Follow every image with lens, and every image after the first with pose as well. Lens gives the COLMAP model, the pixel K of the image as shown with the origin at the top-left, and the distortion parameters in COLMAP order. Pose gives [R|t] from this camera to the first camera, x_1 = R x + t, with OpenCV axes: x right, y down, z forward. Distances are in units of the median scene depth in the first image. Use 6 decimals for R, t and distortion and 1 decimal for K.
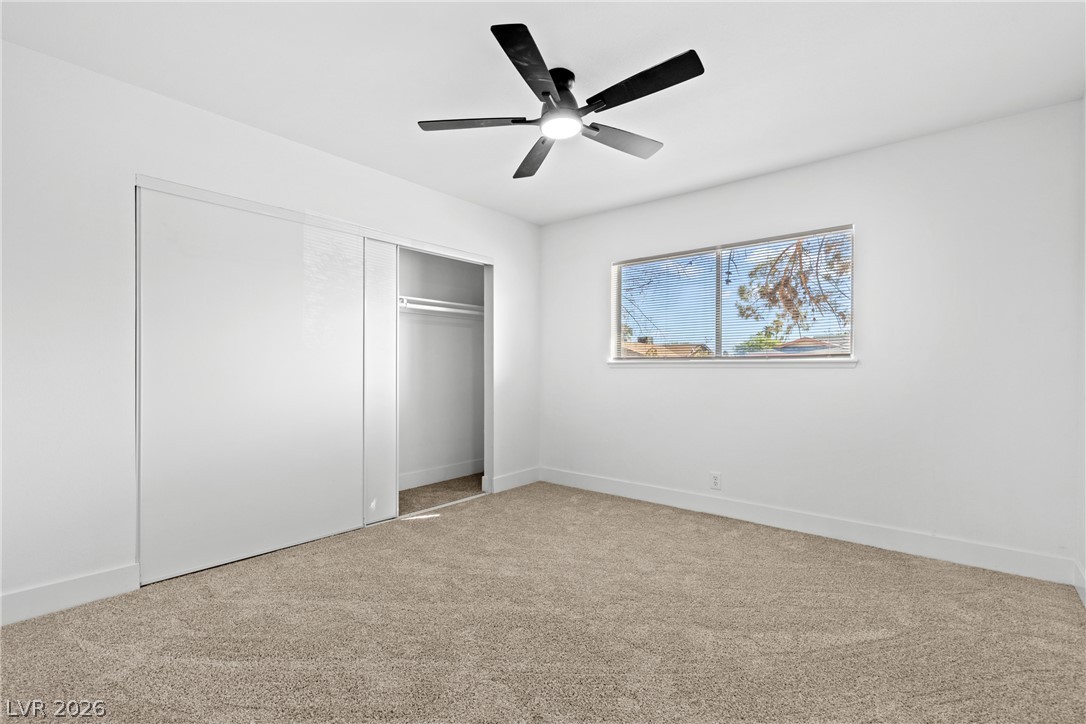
lens RADIAL K [[497.2, 0, 544.9], [0, 497.2, 359.2], [0, 0, 1]] dist [0.008690, -0.001751]
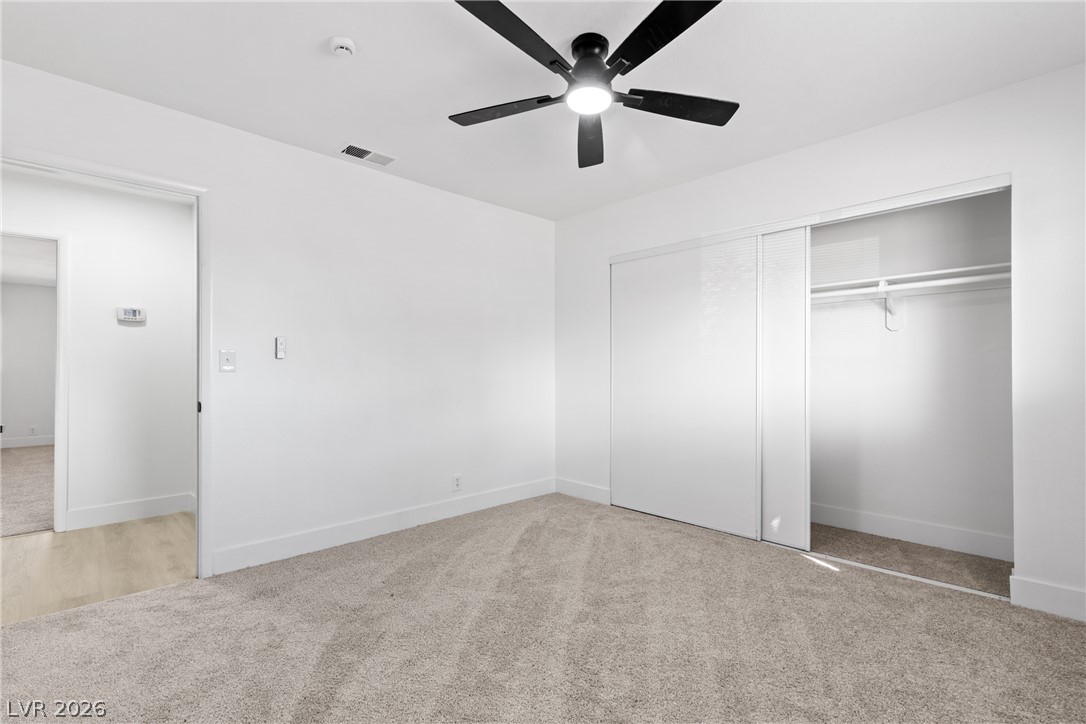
lens RADIAL K [[497.2, 0, 545.6], [0, 497.2, 360.5], [0, 0, 1]] dist [0.008690, -0.001751]
pose [[-0.099305, -0.022492, -0.994803, 0.660346], [0.018454, 0.999531, -0.024441, 0.009676], [0.994886, -0.020785, -0.098844, 0.729536]]
